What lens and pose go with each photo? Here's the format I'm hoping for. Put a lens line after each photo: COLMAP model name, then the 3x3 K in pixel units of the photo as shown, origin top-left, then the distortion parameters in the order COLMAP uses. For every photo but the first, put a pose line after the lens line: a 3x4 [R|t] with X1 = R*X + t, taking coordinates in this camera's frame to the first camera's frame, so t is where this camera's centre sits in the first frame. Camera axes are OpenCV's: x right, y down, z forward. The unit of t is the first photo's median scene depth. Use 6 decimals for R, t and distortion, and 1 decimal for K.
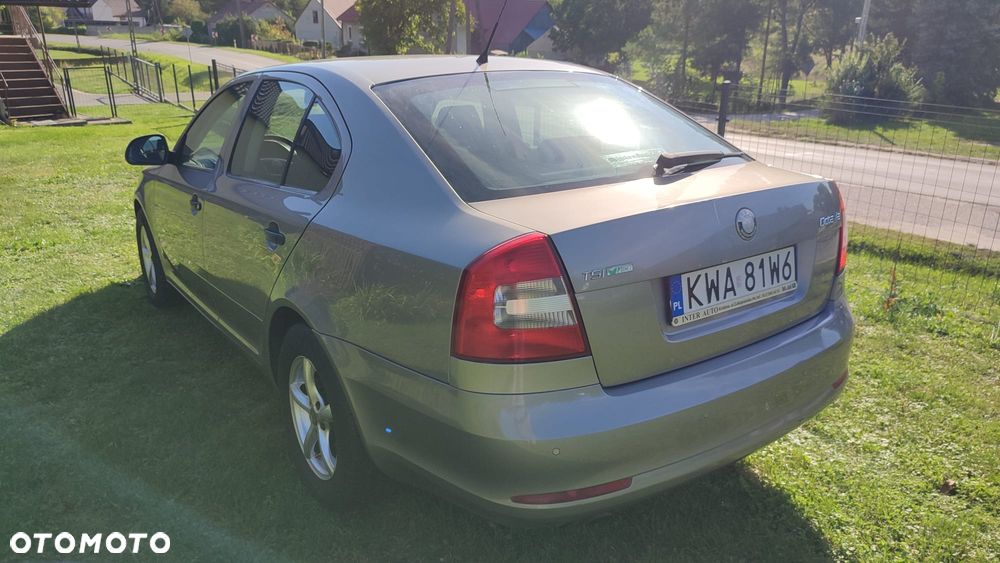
lens RADIAL K [[729.1, 0, 504.5], [0, 729.1, 283.4], [0, 0, 1]] dist [0.008588, -0.021971]
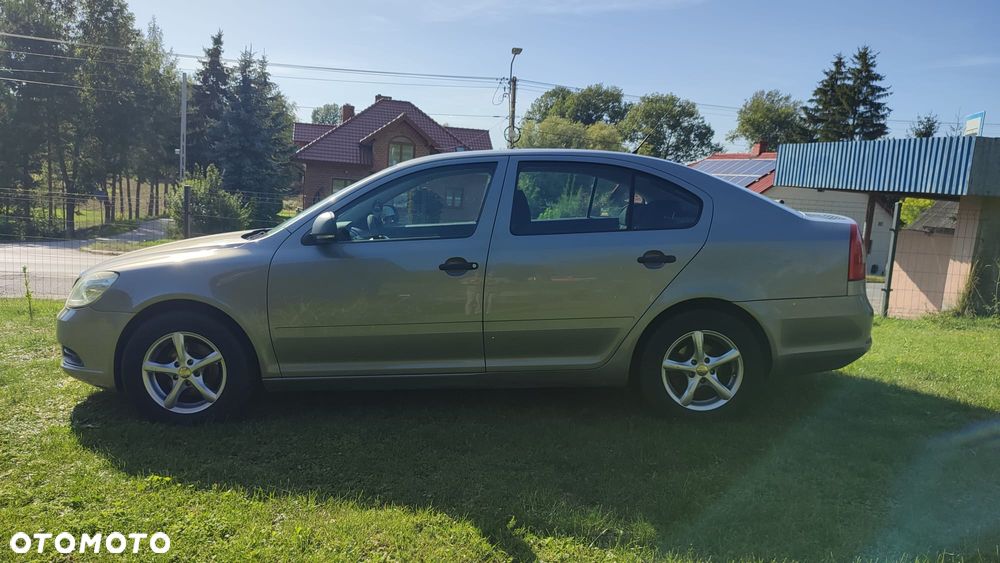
lens RADIAL K [[729.1, 0, 507.5], [0, 729.1, 275.6], [0, 0, 1]] dist [0.008588, -0.021971]
pose [[0.550182, -0.077016, 0.831486, -1.523898], [0.227802, 0.971813, -0.060719, -0.010051], [-0.803372, 0.222820, 0.552218, 0.362082]]
